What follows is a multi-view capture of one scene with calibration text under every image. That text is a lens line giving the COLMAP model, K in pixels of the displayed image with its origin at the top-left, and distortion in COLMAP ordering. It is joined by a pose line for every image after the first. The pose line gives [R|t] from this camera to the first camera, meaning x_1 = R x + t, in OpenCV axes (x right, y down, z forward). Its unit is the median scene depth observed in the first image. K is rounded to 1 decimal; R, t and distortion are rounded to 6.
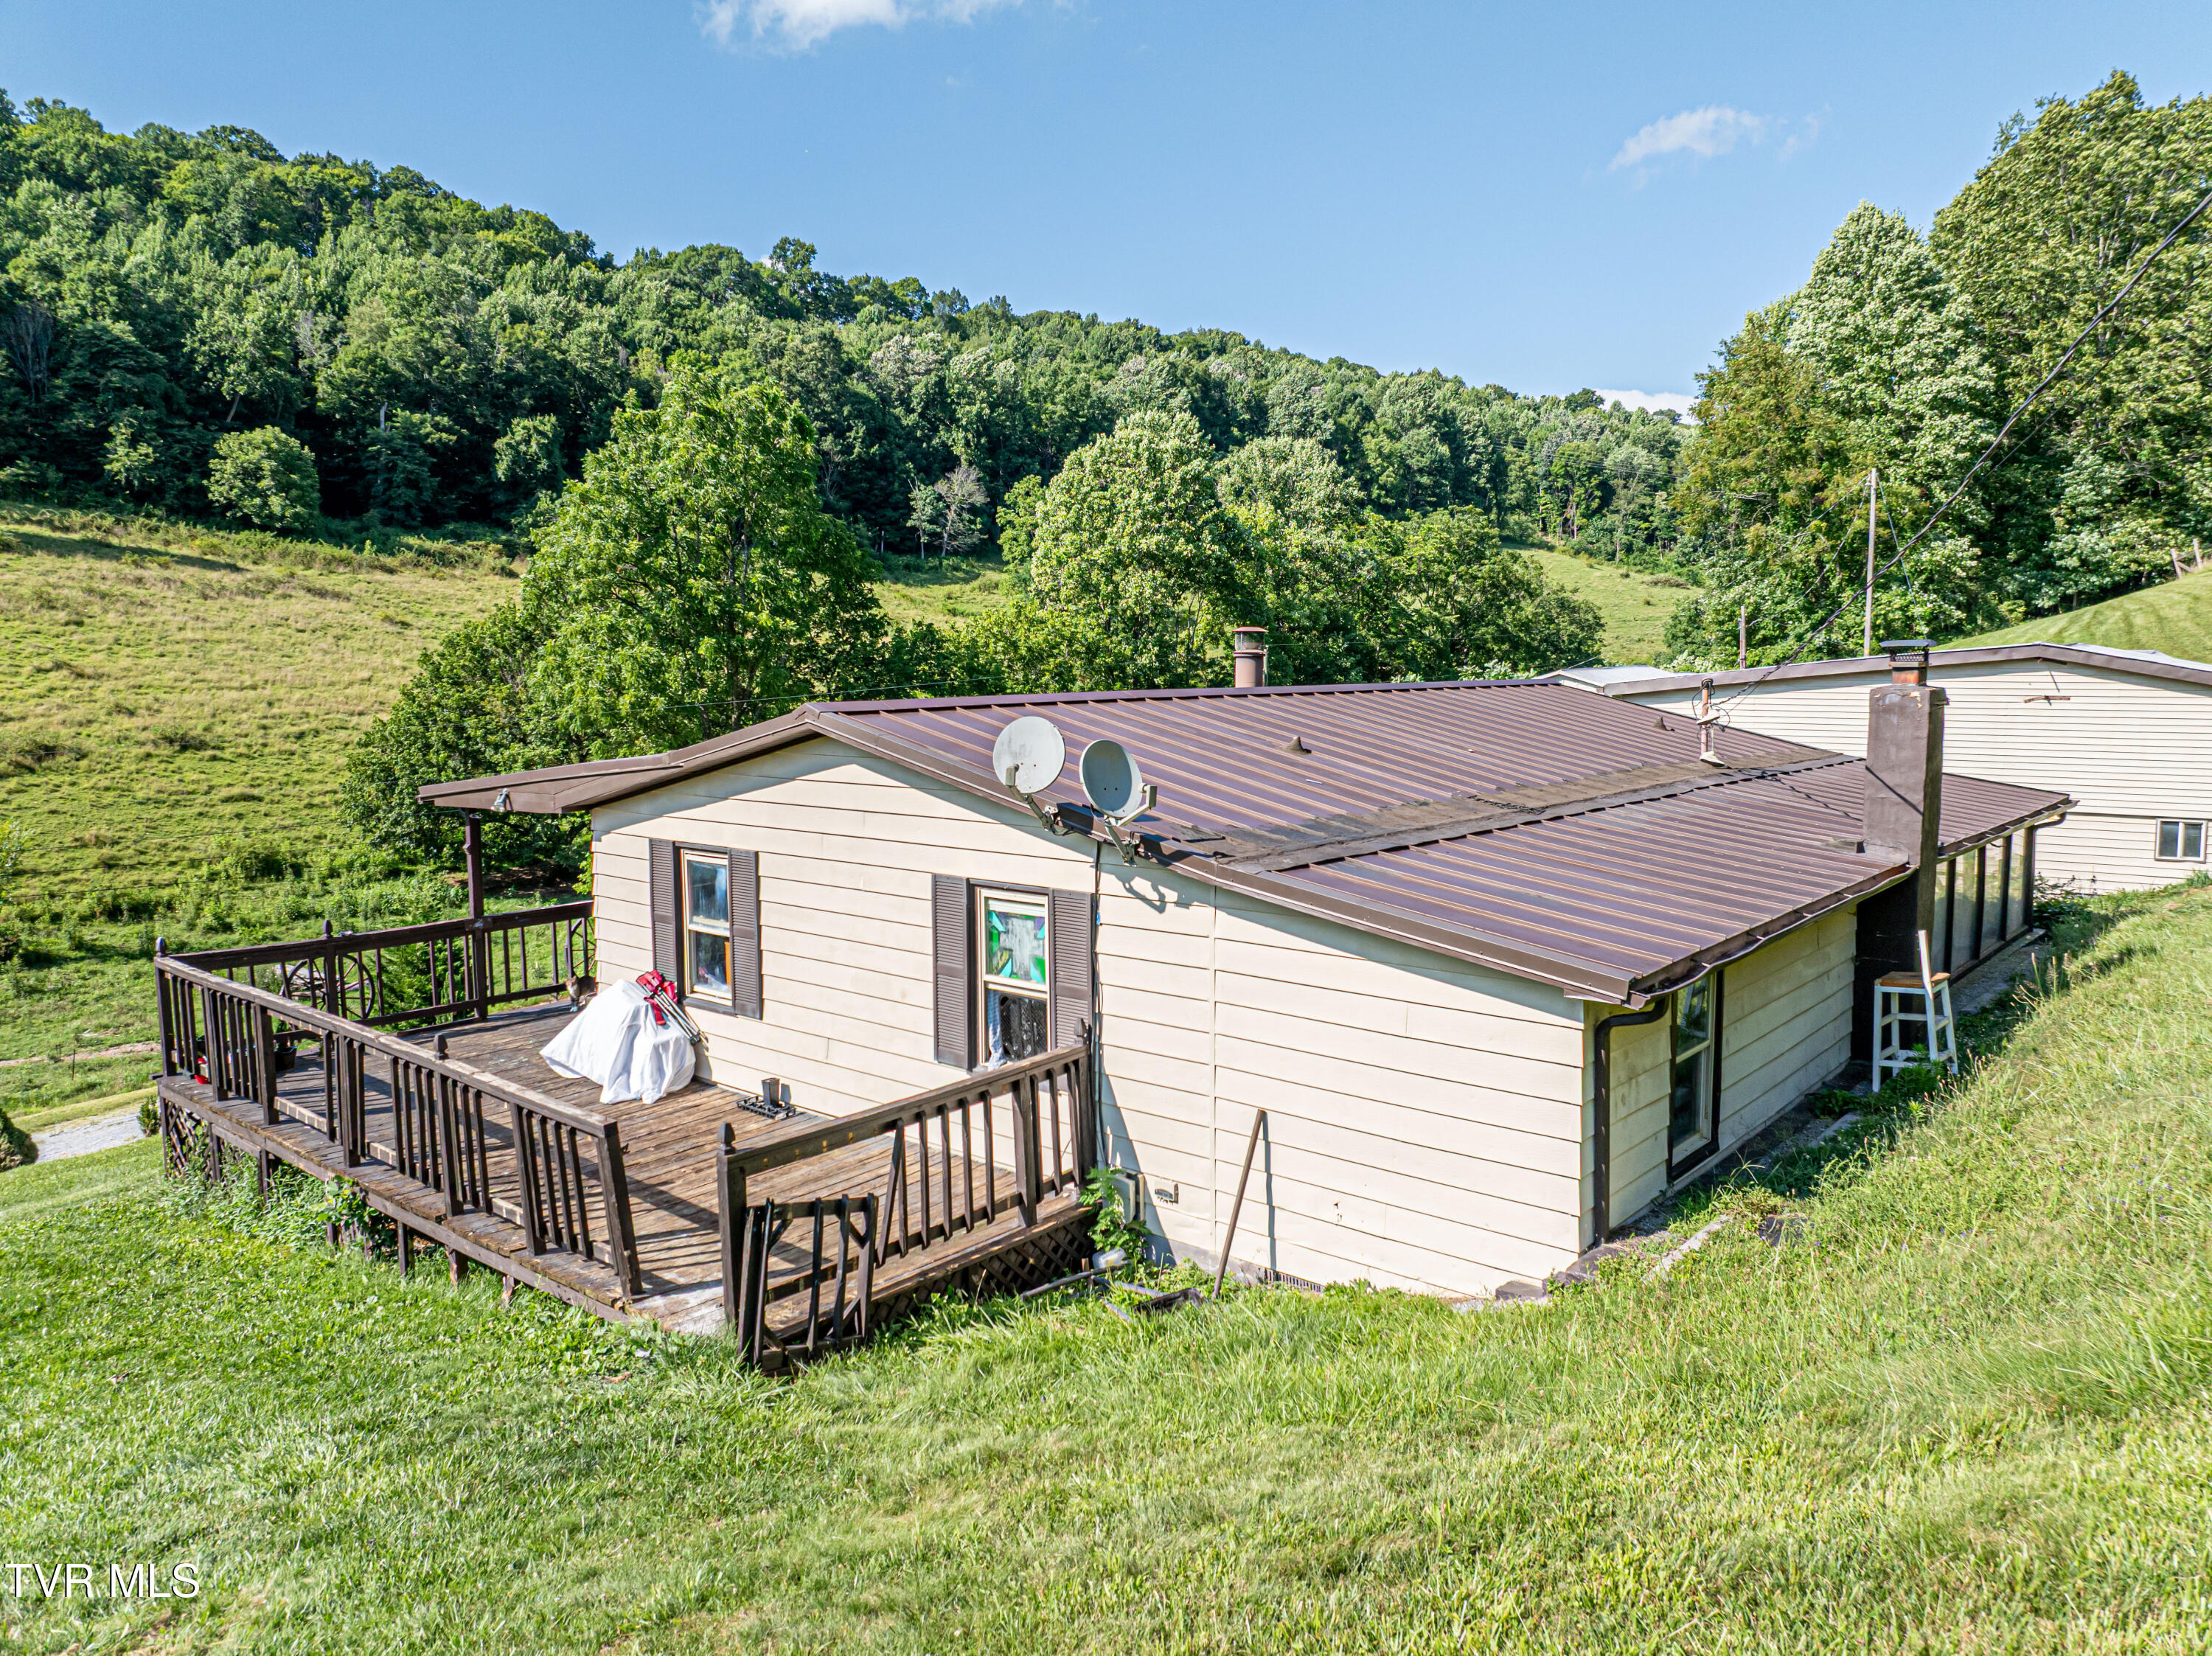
lens RADIAL K [[1545.7, 0, 1106.0], [0, 1545.7, 828.0], [0, 0, 1]] dist [-0.041546, 0.024624]
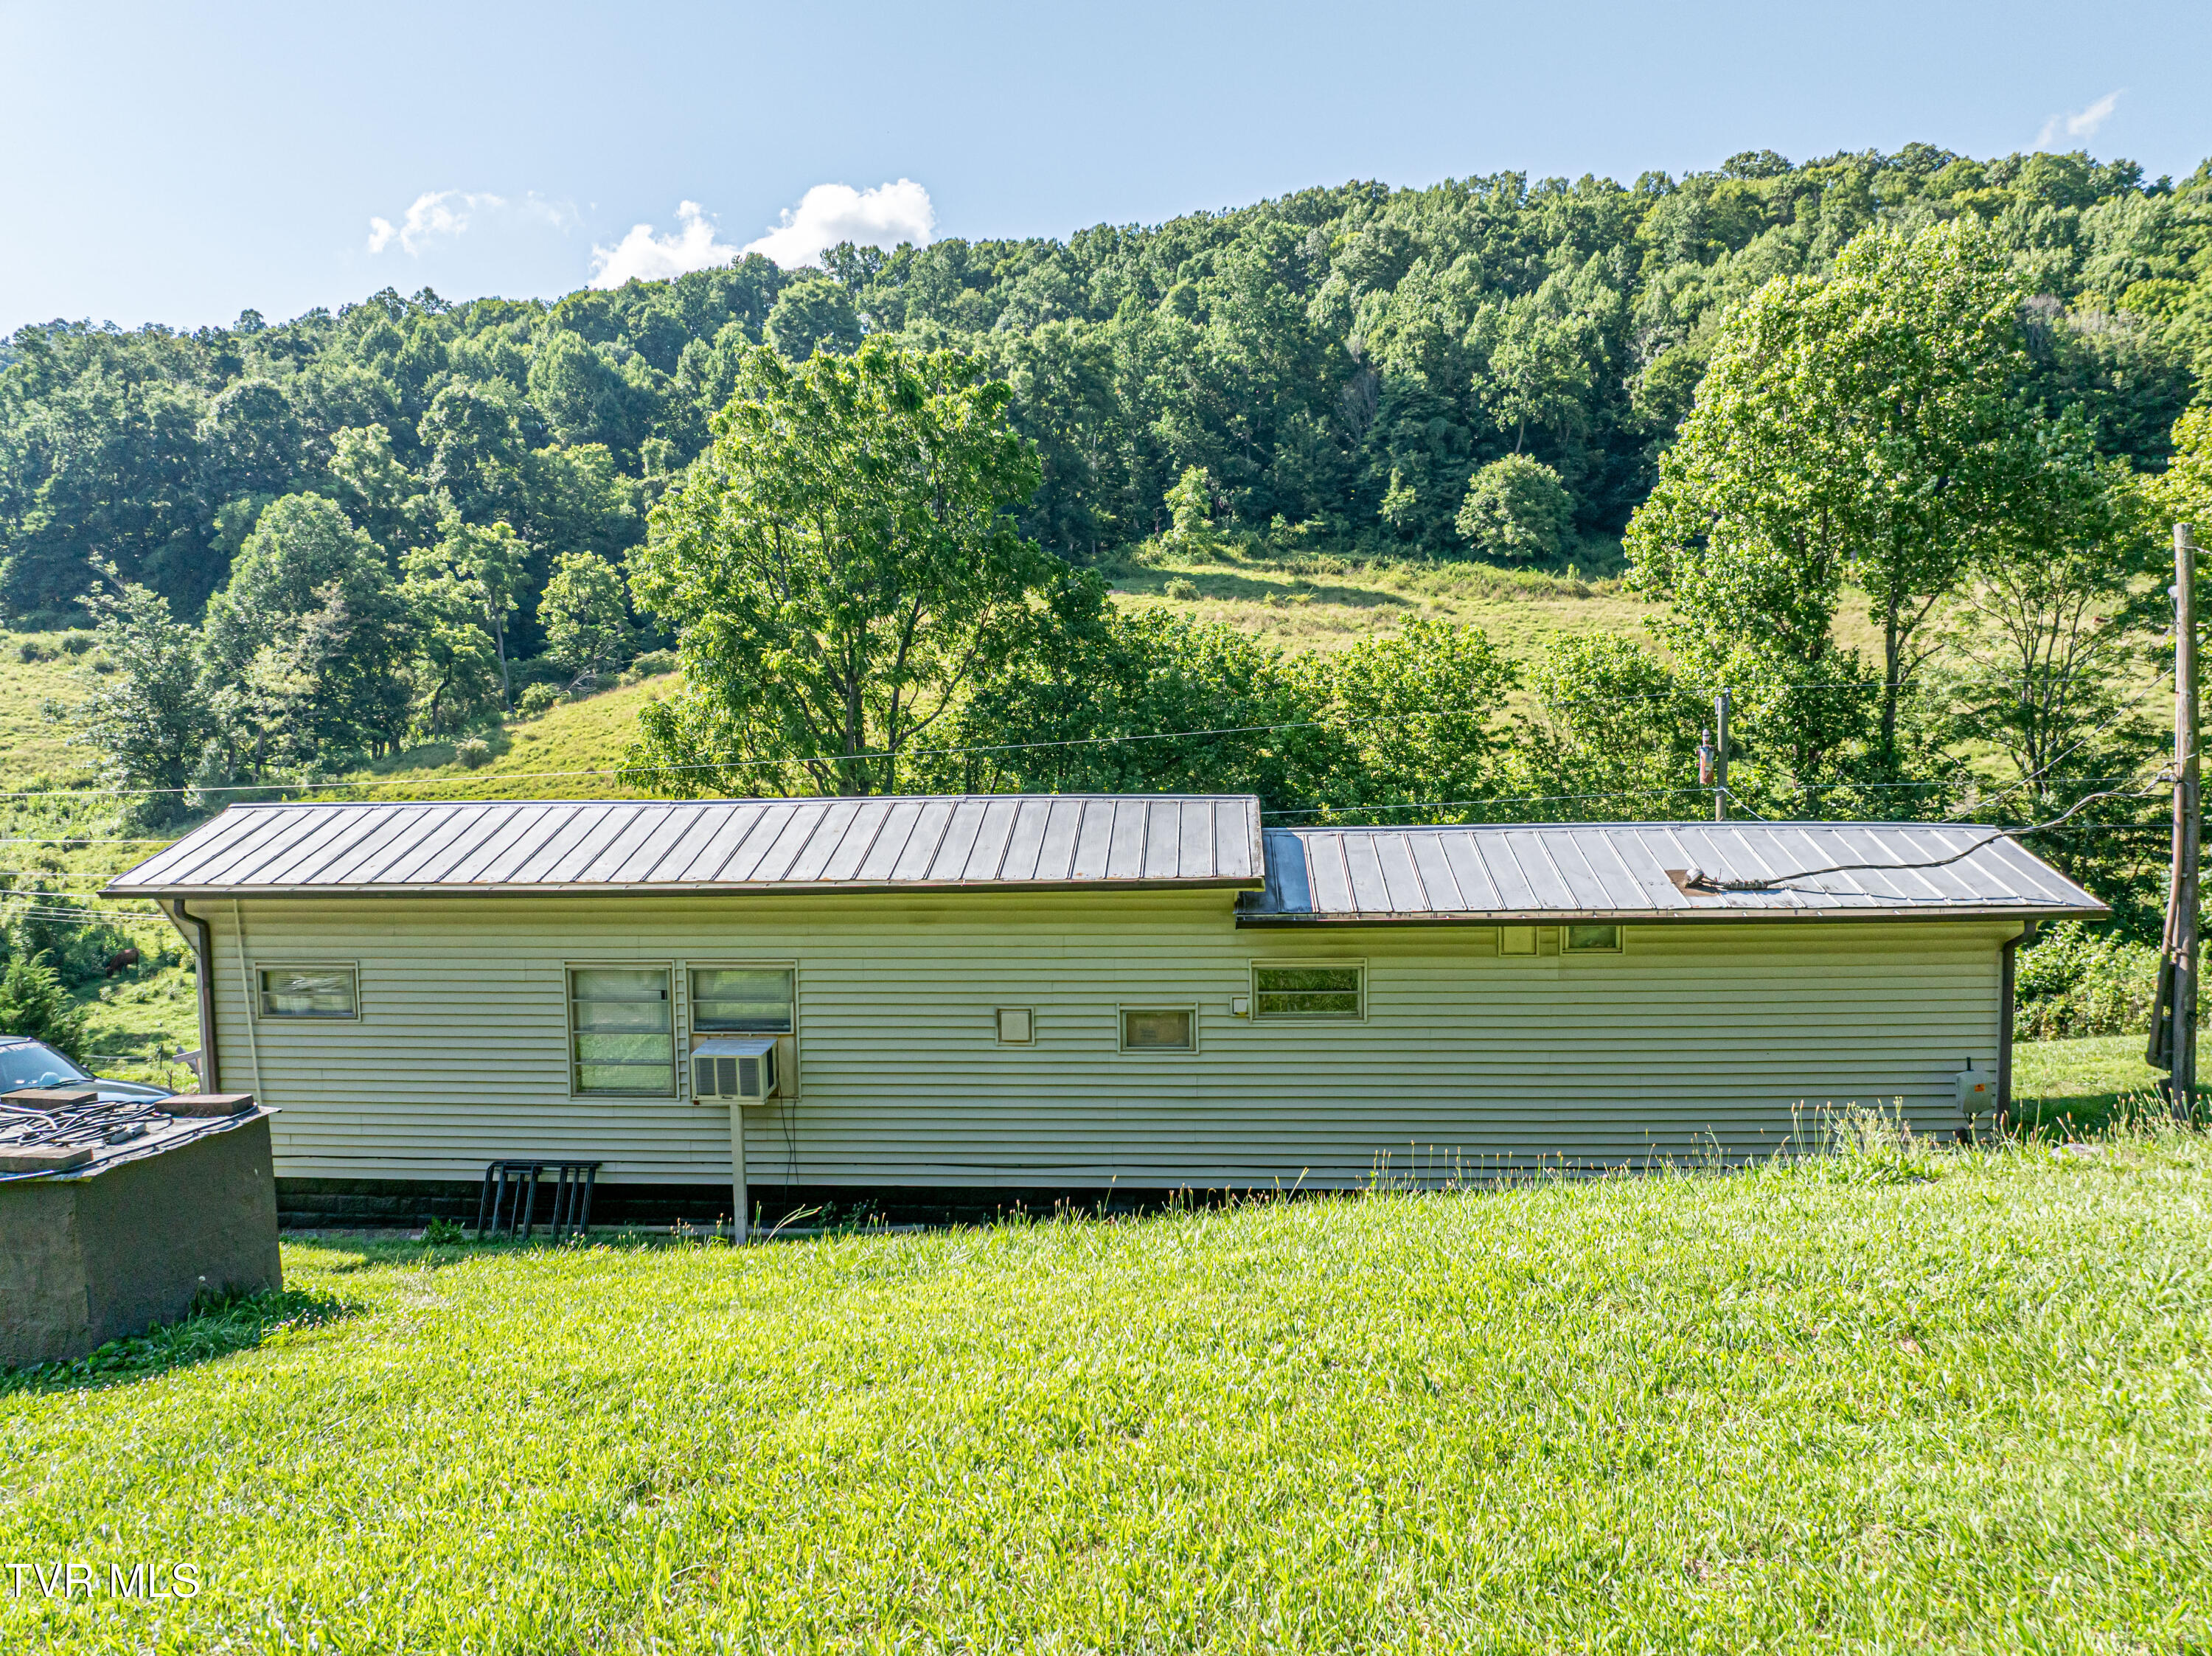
lens RADIAL K [[1545.7, 0, 1106.0], [0, 1545.7, 828.0], [0, 0, 1]] dist [-0.041546, 0.024624]
pose [[0.515918, 0.077438, -0.853130, 0.182295], [-0.088516, 0.995394, 0.036823, -0.037159], [0.852052, 0.056518, 0.520397, 0.277900]]
